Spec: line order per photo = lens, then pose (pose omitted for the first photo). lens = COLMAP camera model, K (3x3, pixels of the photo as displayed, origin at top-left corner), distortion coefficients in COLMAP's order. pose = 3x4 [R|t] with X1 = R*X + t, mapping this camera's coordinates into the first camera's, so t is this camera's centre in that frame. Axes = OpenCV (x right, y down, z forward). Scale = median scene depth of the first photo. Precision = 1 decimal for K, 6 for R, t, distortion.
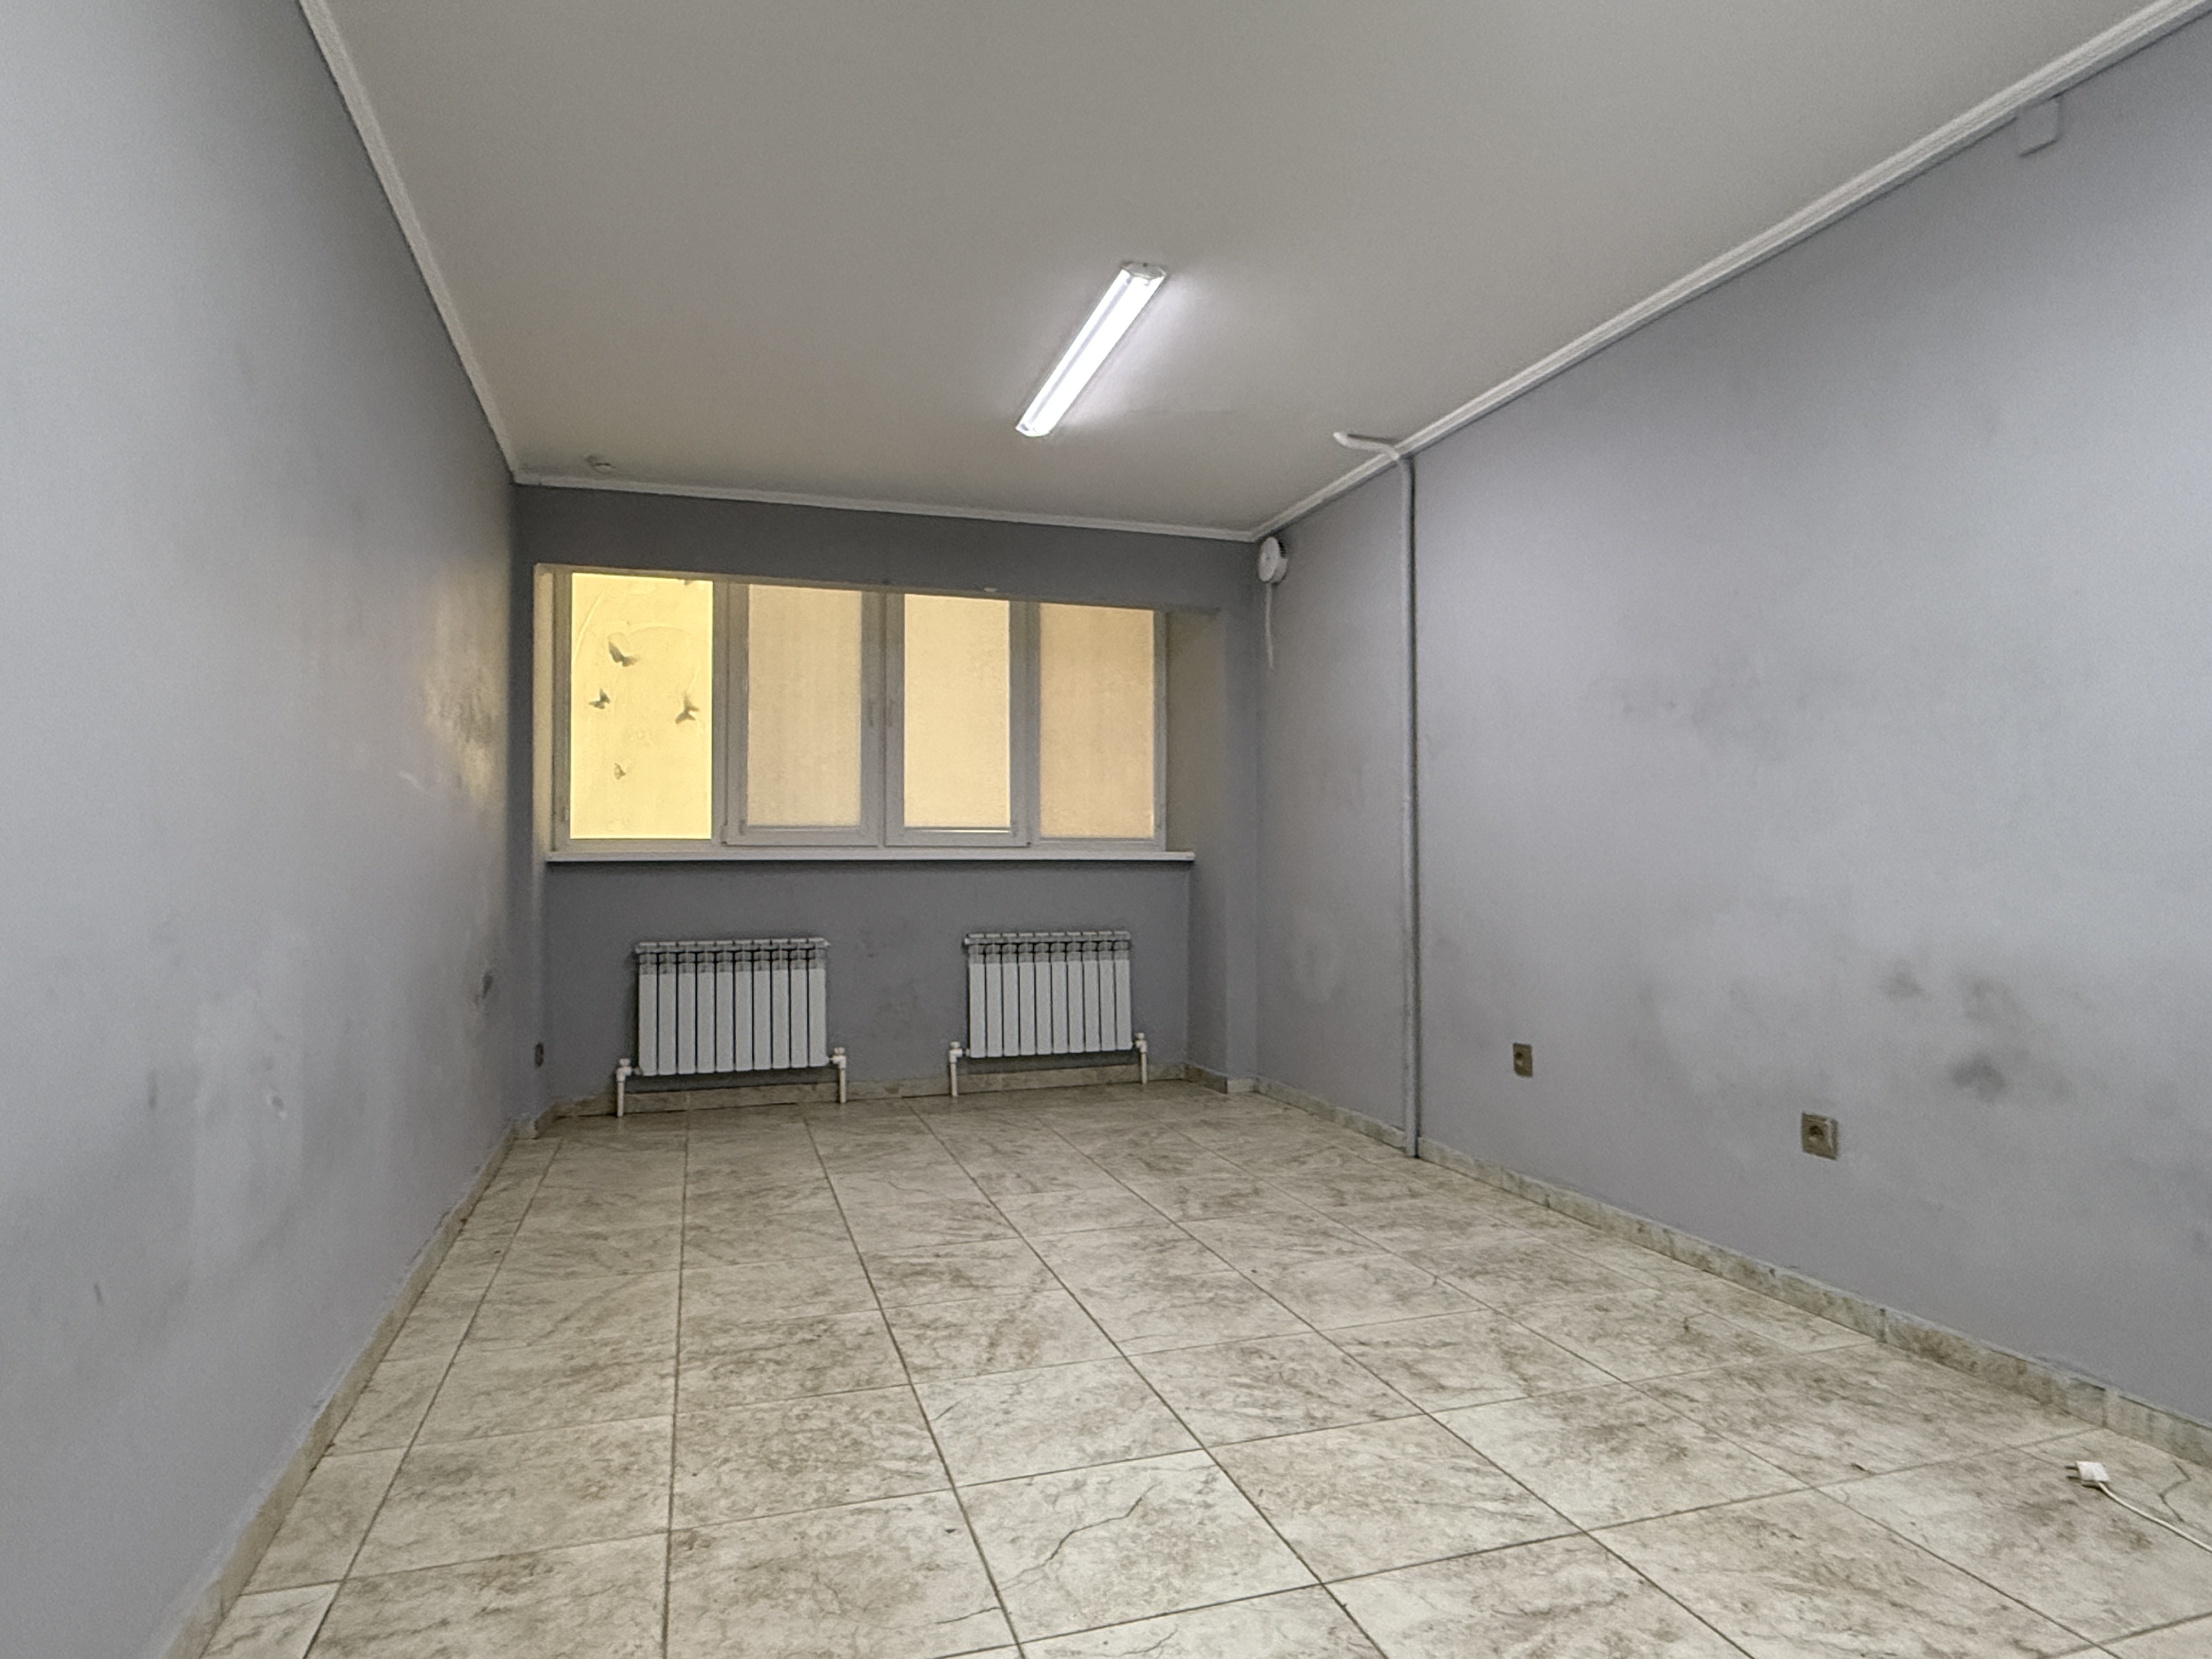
lens RADIAL K [[1280.8, 0, 1099.9], [0, 1280.8, 837.6], [0, 0, 1]] dist [-0.002132, 0.001649]
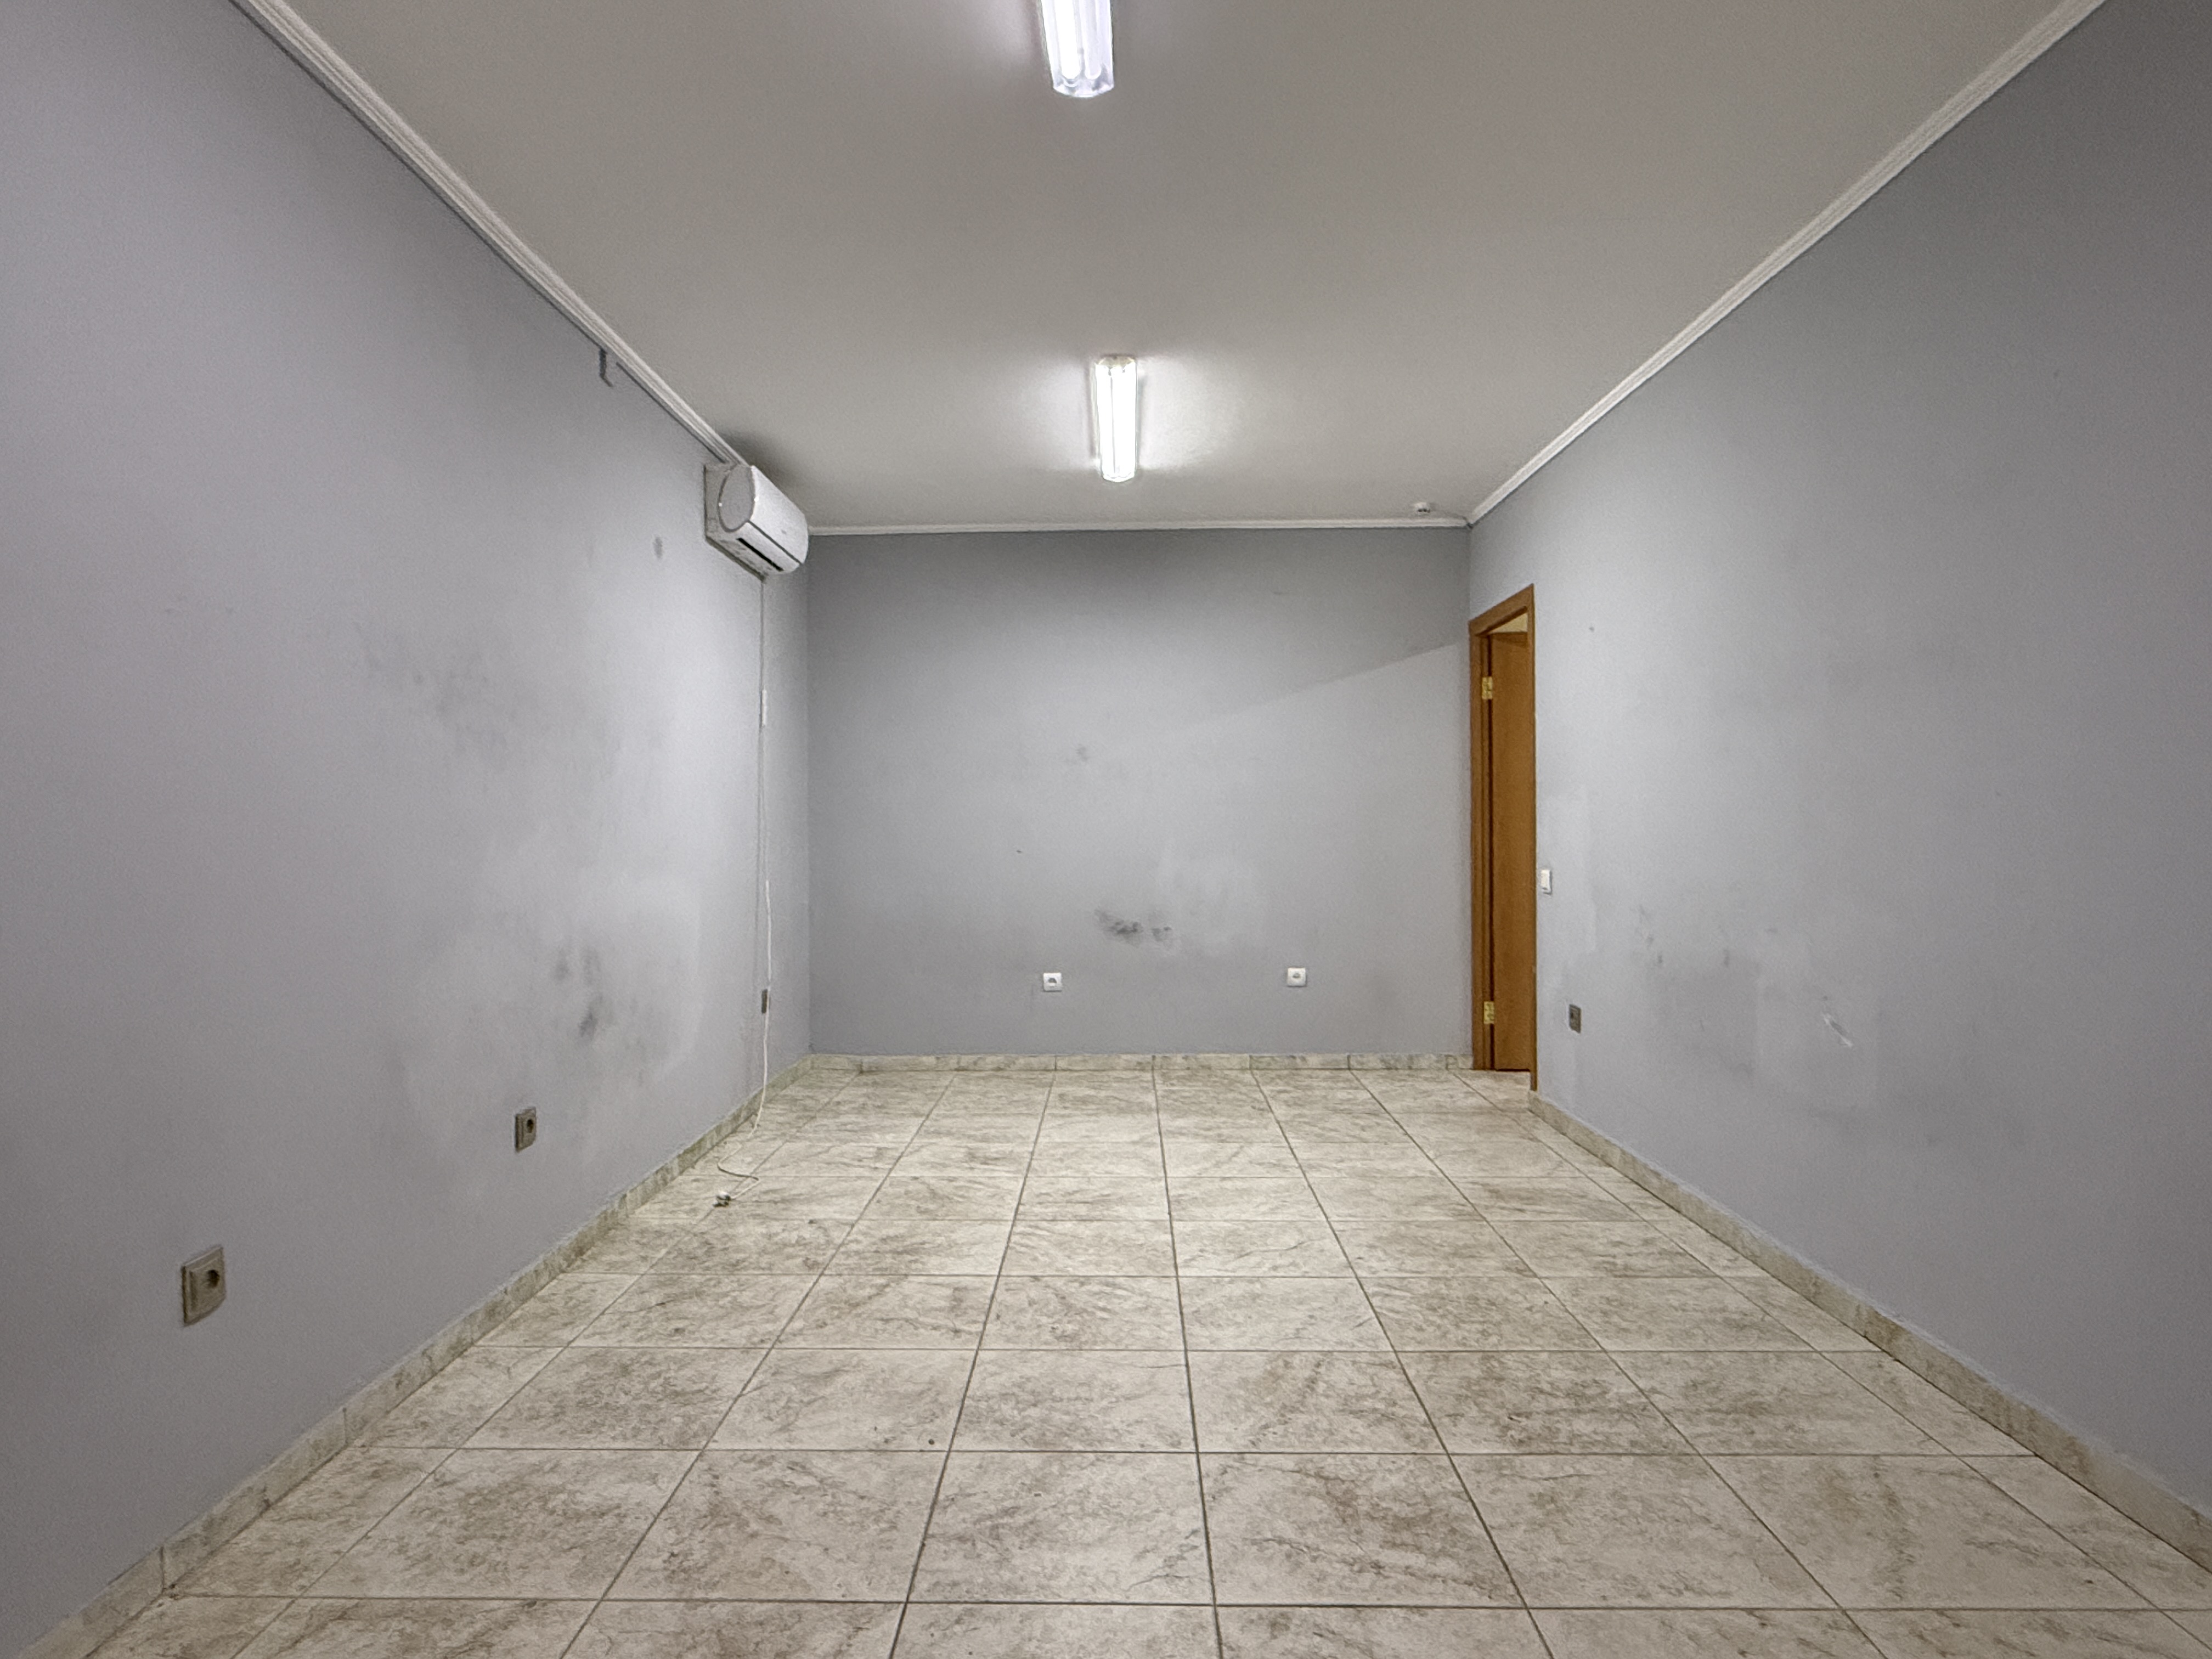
lens RADIAL K [[1280.8, 0, 1095.4], [0, 1280.8, 824.2], [0, 0, 1]] dist [-0.002132, 0.001649]
pose [[-0.947458, 0.010189, 0.319717, -0.242629], [0.003797, 0.999780, -0.020608, 0.004690], [-0.319857, -0.018311, -0.947289, 1.990707]]
